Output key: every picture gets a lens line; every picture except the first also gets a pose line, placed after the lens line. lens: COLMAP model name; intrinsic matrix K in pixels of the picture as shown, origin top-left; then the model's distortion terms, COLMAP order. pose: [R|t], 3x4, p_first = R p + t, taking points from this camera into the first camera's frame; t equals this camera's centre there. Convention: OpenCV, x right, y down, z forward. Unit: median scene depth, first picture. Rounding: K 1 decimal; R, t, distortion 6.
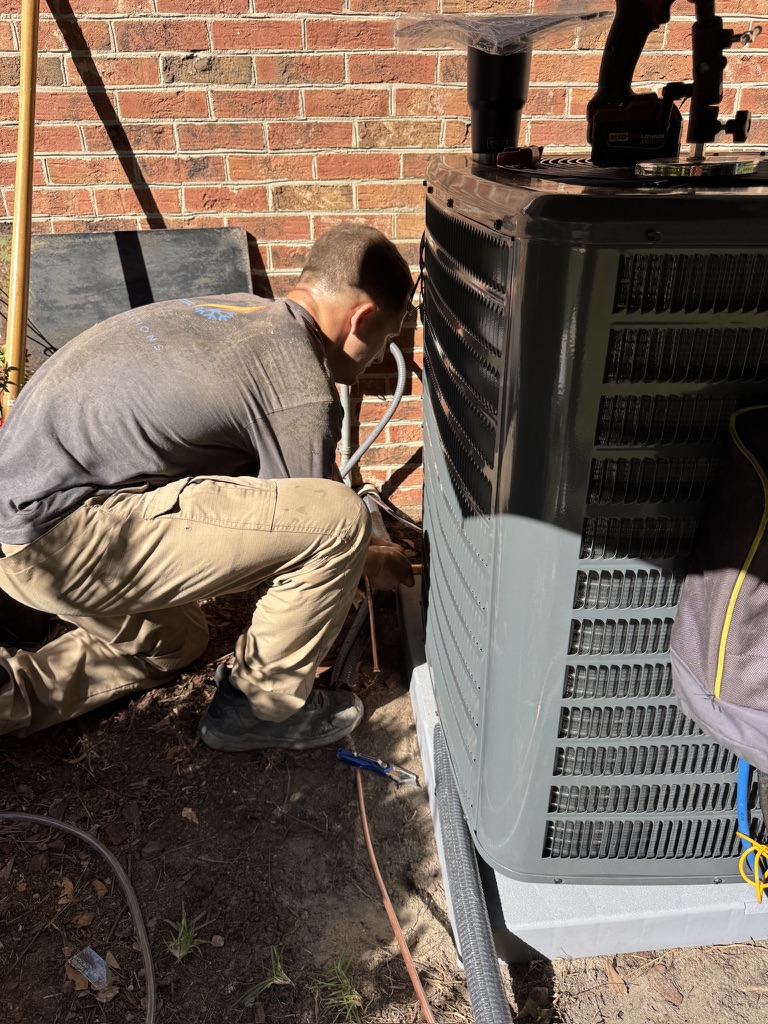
lens RADIAL K [[739.3, 0, 389.2], [0, 739.3, 506.9], [0, 0, 1]] dist [-0.021675, 0.009015]
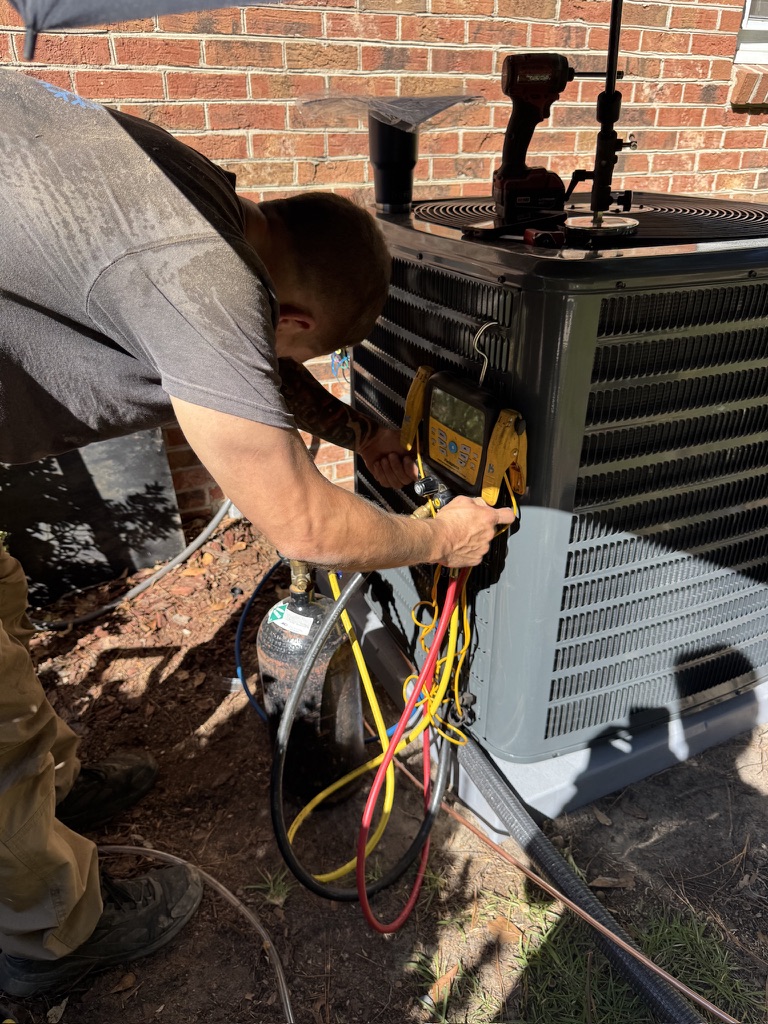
lens RADIAL K [[739.3, 0, 379.9], [0, 739.3, 512.2], [0, 0, 1]] dist [-0.021675, 0.009015]
pose [[0.938238, -0.156980, 0.308329, -0.242799], [0.154198, 0.987471, 0.033530, -0.011559], [-0.309729, 0.016085, 0.950689, -0.108944]]
